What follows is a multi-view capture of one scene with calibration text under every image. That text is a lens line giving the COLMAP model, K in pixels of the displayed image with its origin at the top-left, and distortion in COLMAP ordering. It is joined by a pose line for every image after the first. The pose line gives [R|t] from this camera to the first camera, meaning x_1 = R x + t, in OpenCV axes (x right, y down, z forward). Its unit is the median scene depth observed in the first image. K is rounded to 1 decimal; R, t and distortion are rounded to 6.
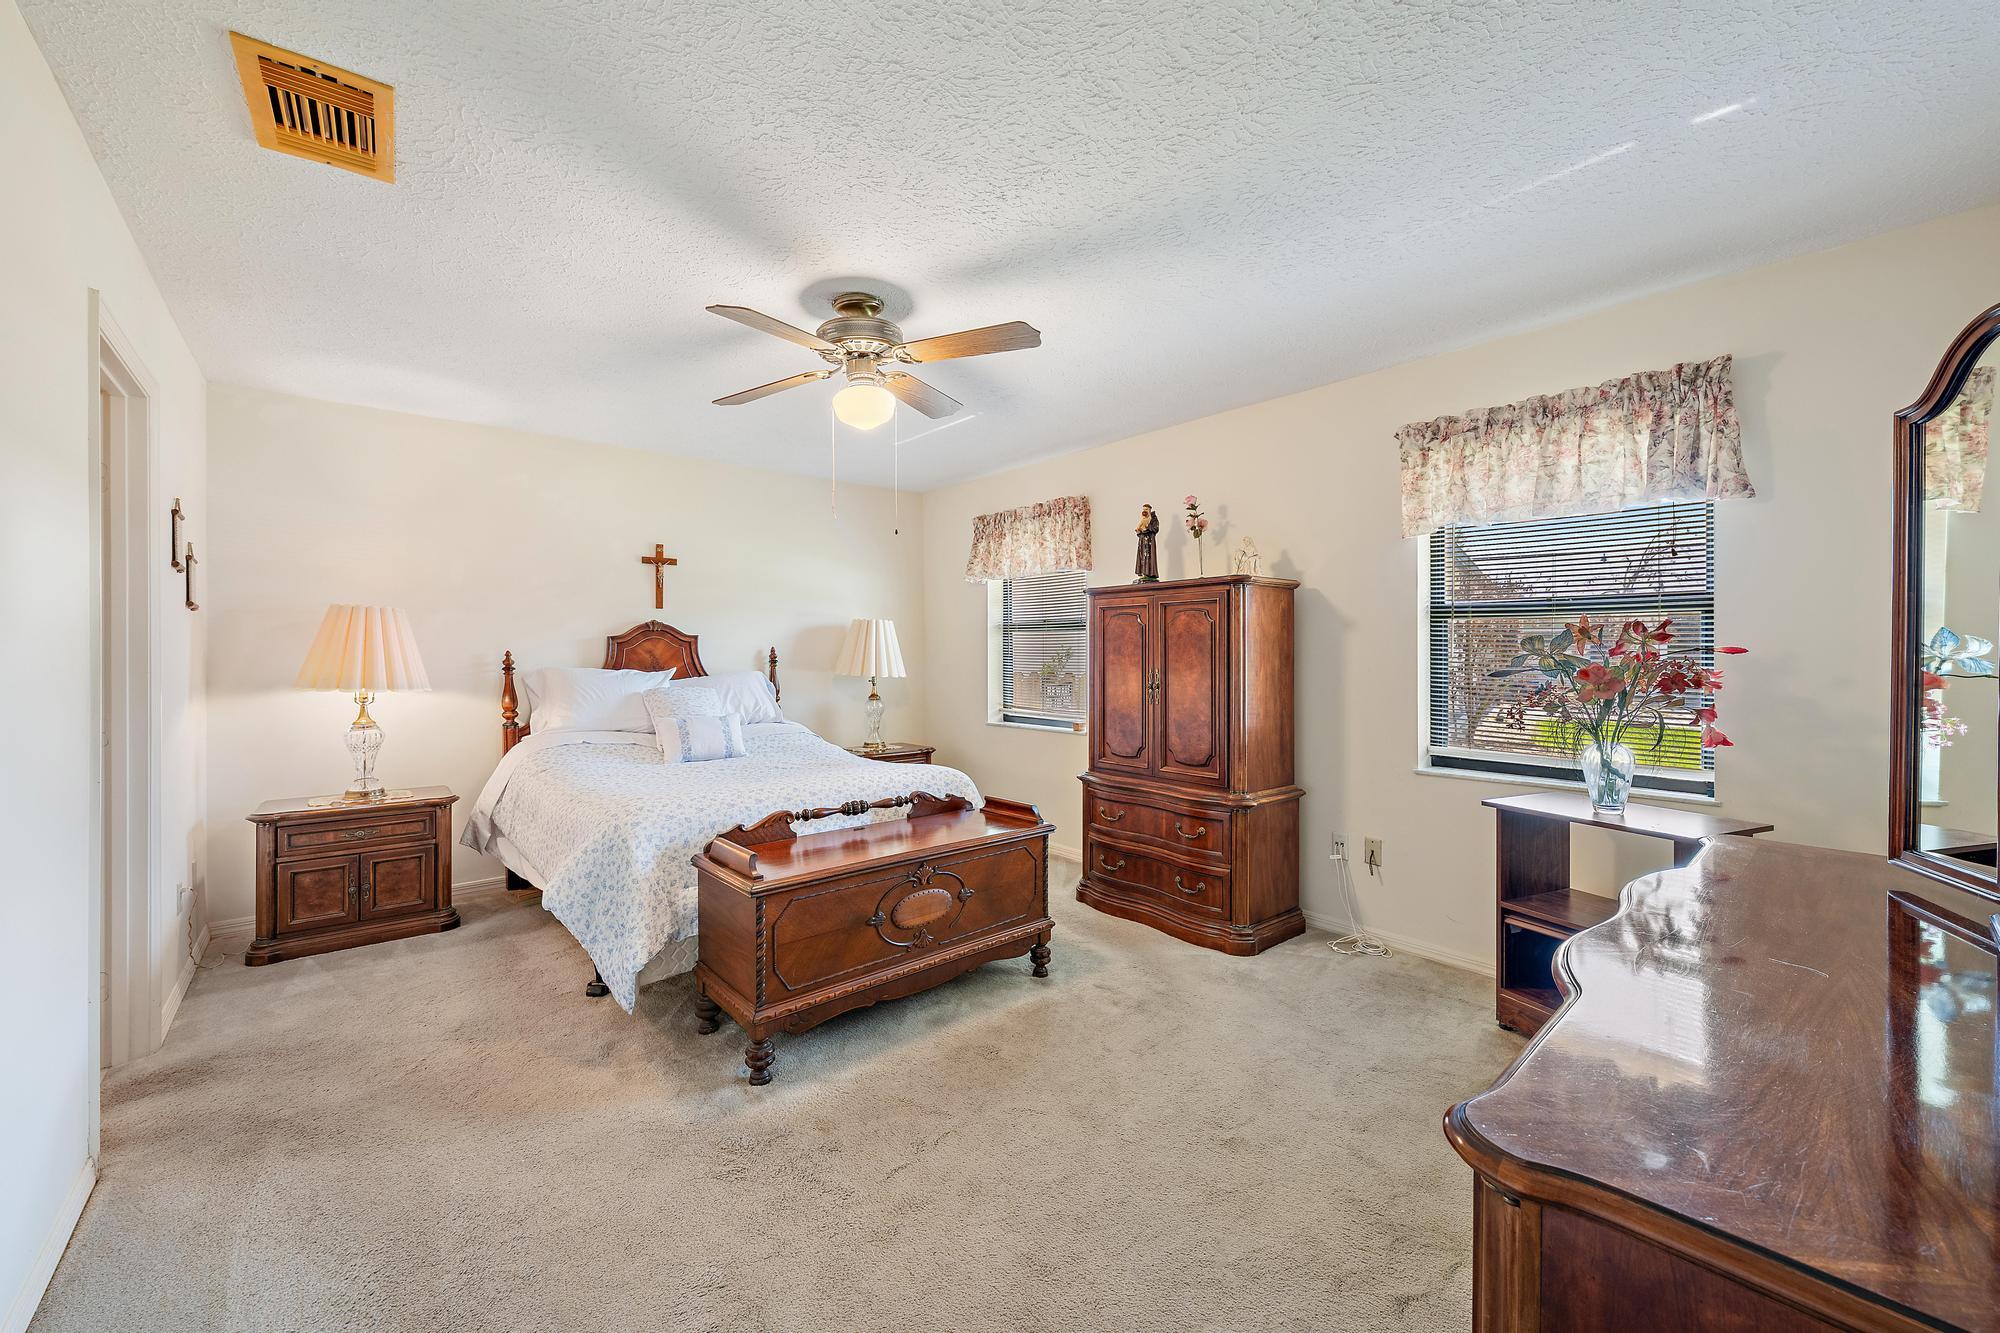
lens RADIAL K [[781.3, 0, 1000.9], [0, 781.3, 664.9], [0, 0, 1]] dist [0.001005, -0.000041]
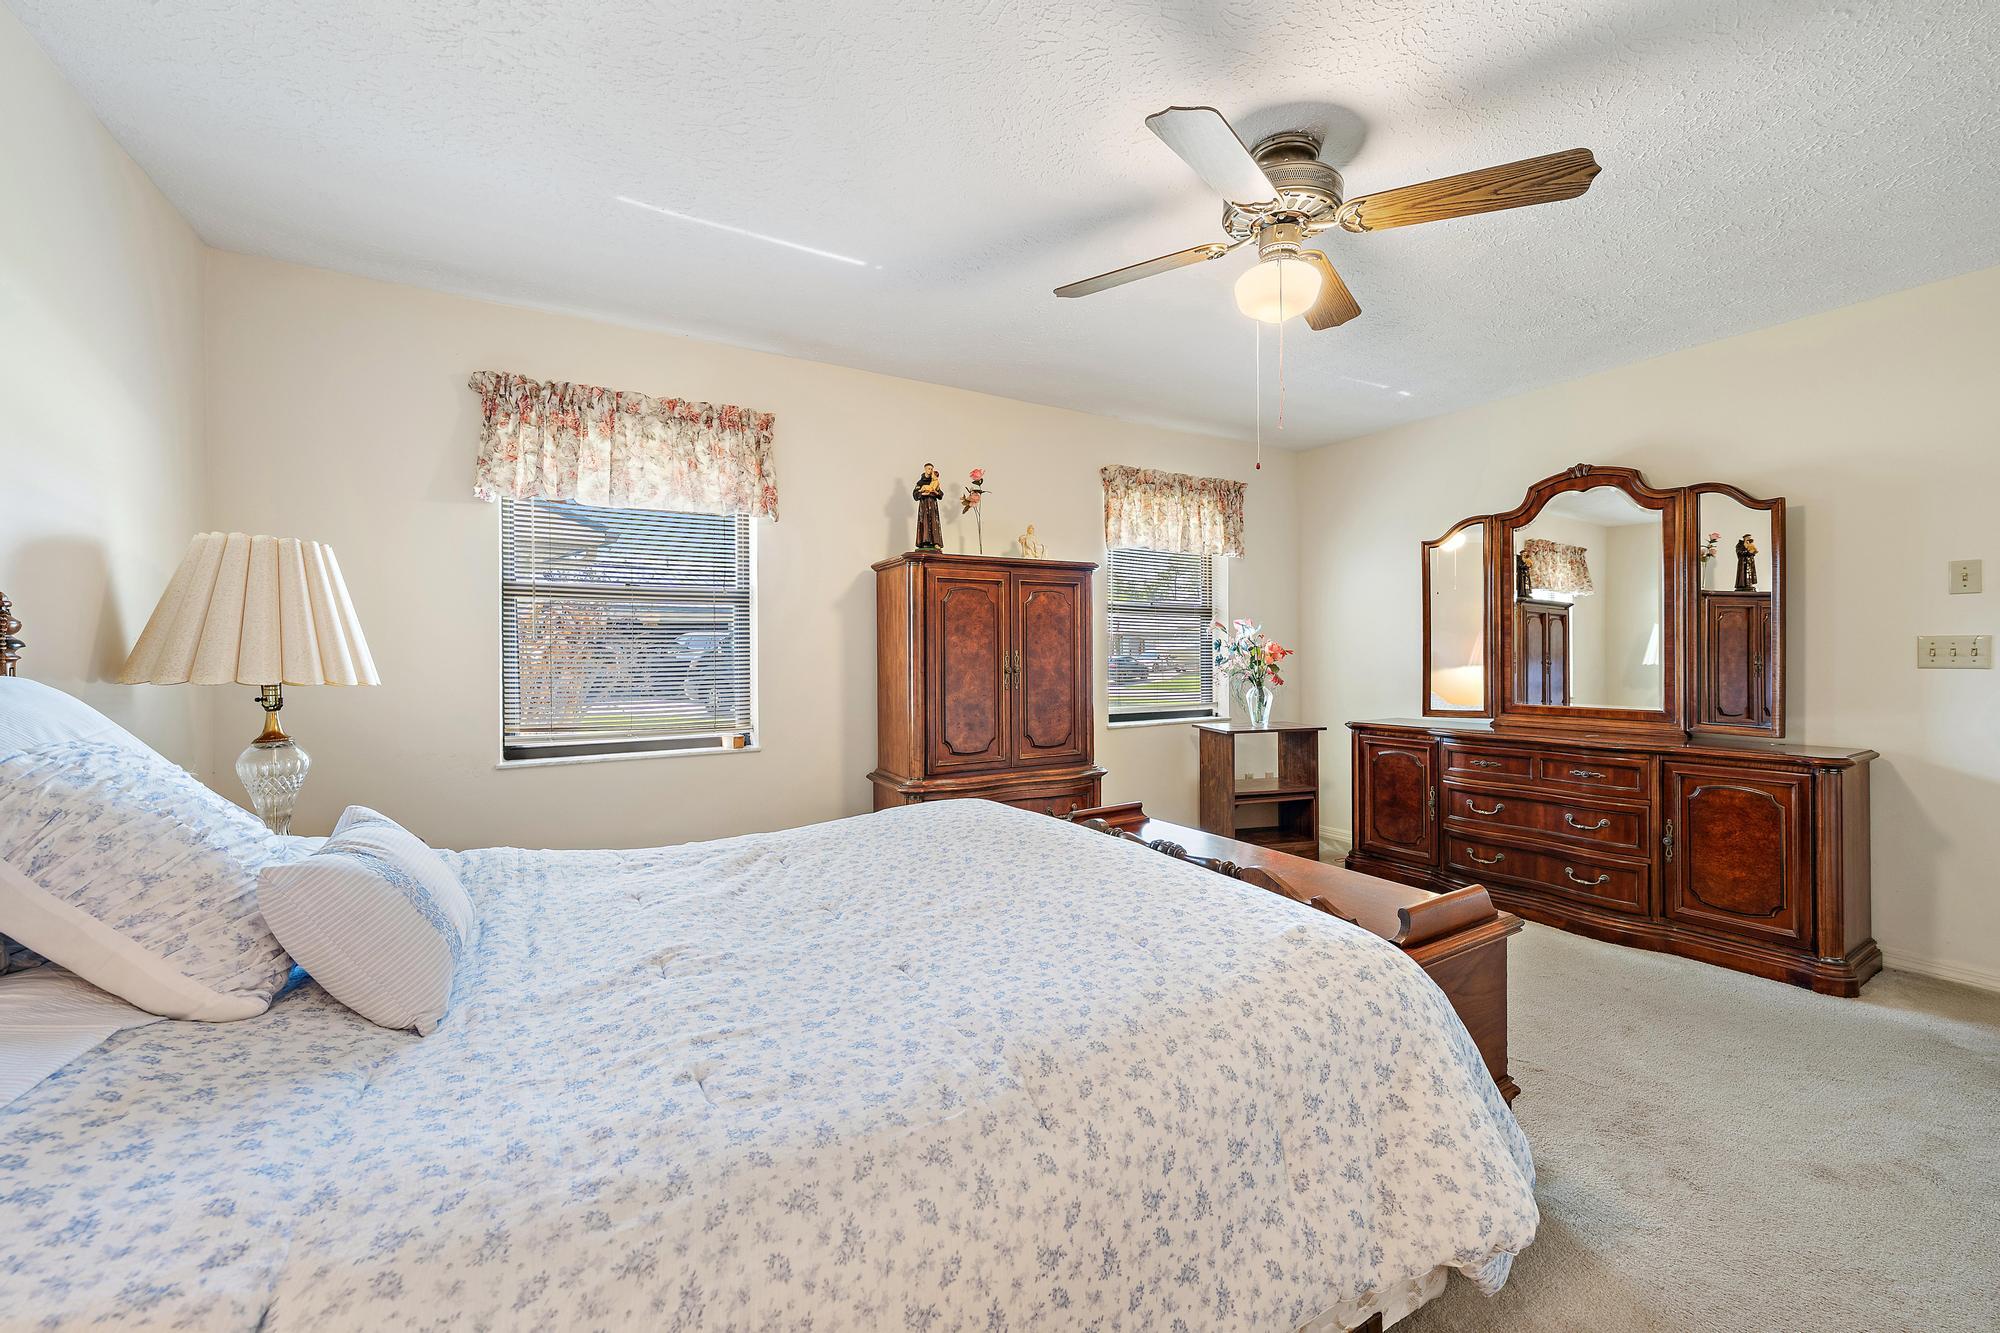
lens RADIAL K [[781.3, 0, 1000.6], [0, 781.3, 646.5], [0, 0, 1]] dist [0.001005, -0.000041]
pose [[0.171415, -0.009188, 0.985156, -0.544750], [0.008845, 0.999931, 0.007787, -0.006224], [-0.985159, 0.007379, 0.171484, 0.635123]]
